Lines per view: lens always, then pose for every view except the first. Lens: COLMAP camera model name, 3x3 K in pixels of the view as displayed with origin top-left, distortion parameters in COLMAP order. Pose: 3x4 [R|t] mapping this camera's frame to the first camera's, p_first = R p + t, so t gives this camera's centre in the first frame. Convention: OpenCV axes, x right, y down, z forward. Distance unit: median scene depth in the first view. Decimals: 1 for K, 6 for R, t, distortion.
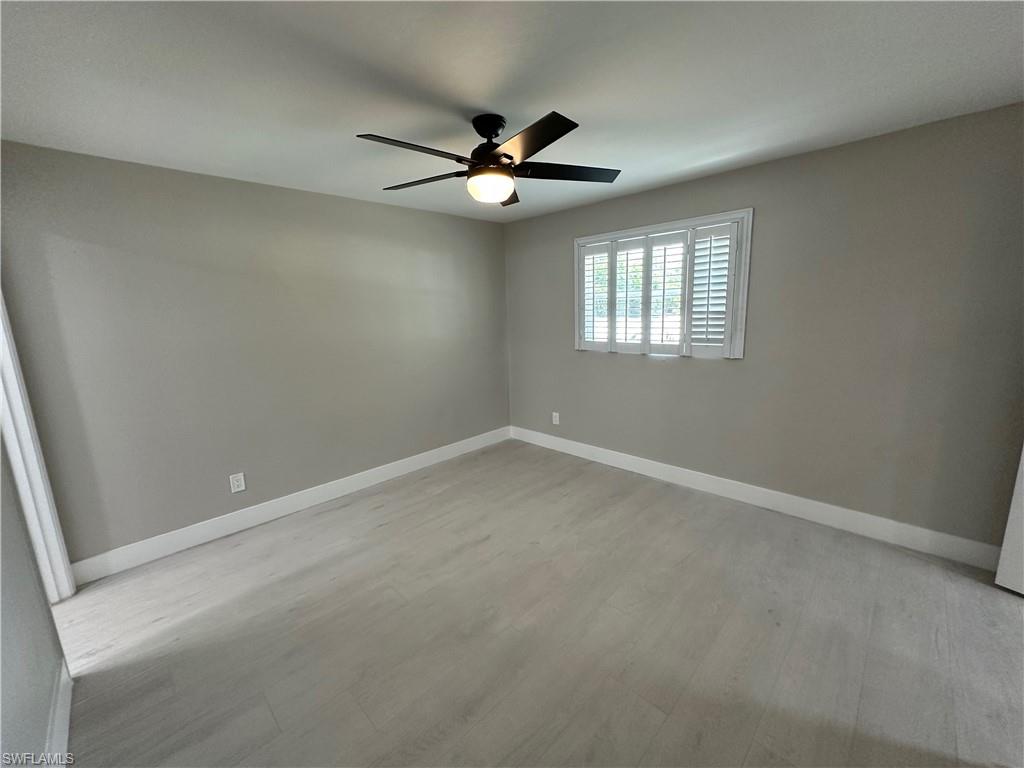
lens RADIAL K [[407.6, 0, 511.2], [0, 407.6, 381.7], [0, 0, 1]] dist [0.003673, 0.000445]
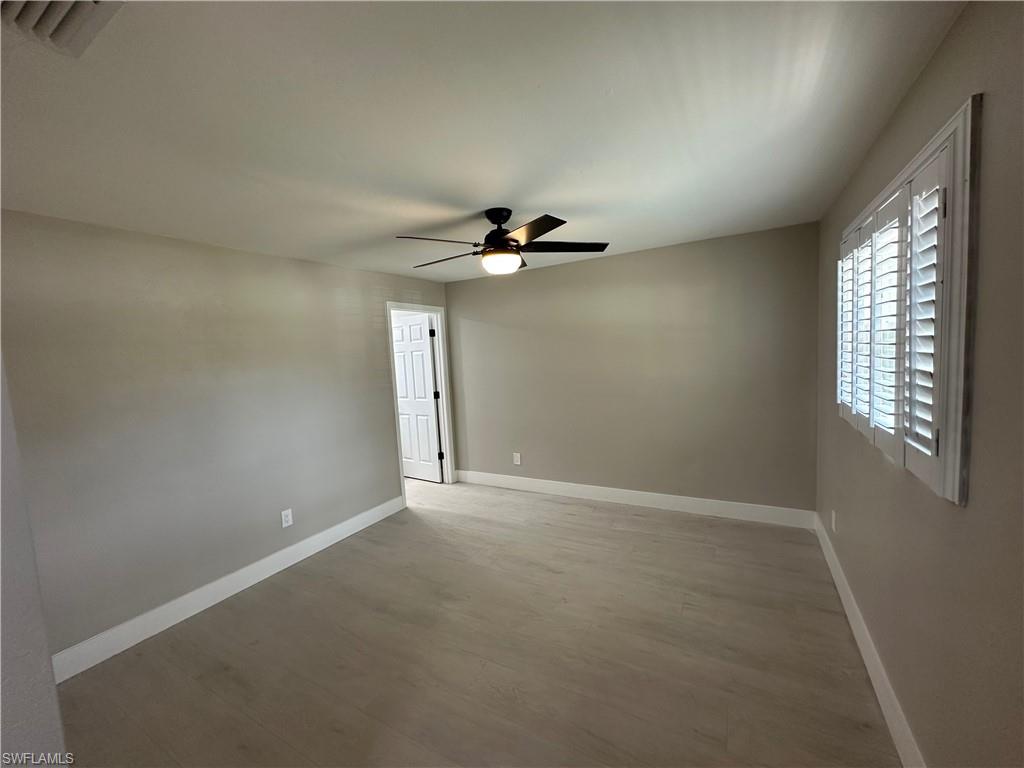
lens RADIAL K [[407.5, 0, 512.0], [0, 407.5, 384.0], [0, 0, 1]] dist [-0.002515, 0.000490]
pose [[0.264724, 0.092434, -0.959884, 0.772911], [-0.121458, 0.990665, 0.061901, -0.128137], [0.956645, 0.100199, 0.273480, 0.496503]]
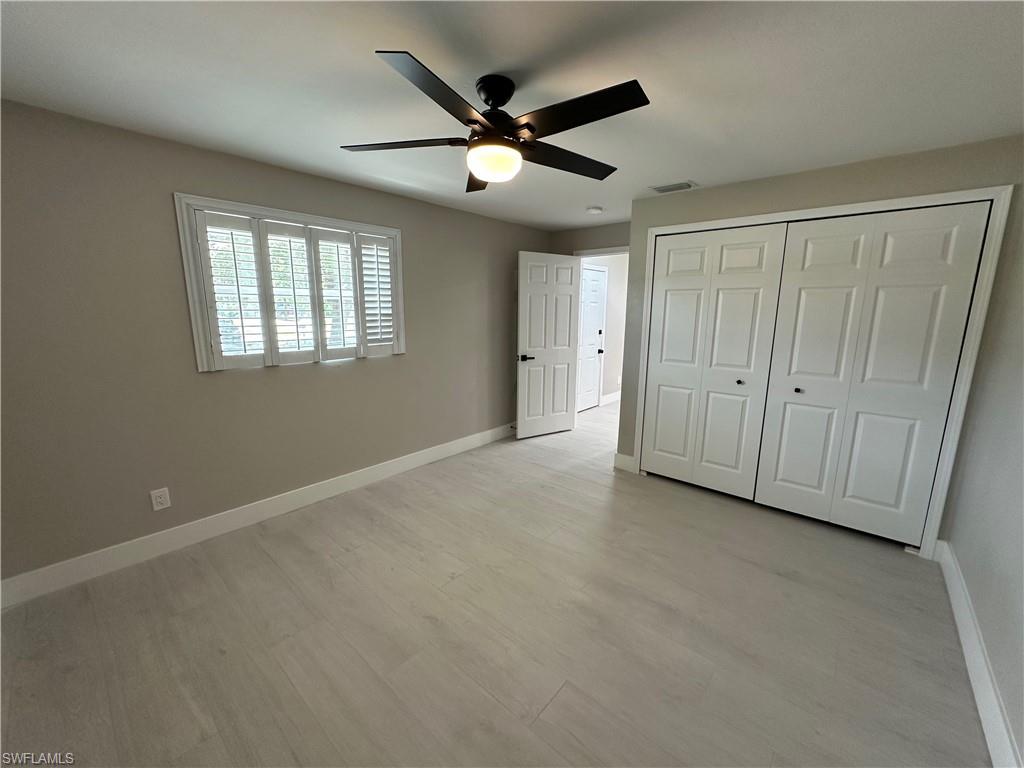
lens RADIAL K [[407.5, 0, 512.0], [0, 407.5, 384.0], [0, 0, 1]] dist [-0.002515, 0.000490]
pose [[-0.053813, -0.153188, 0.986731, -0.645838], [0.171197, 0.972116, 0.160255, -0.104049], [-0.983766, 0.177549, -0.026088, 0.716388]]
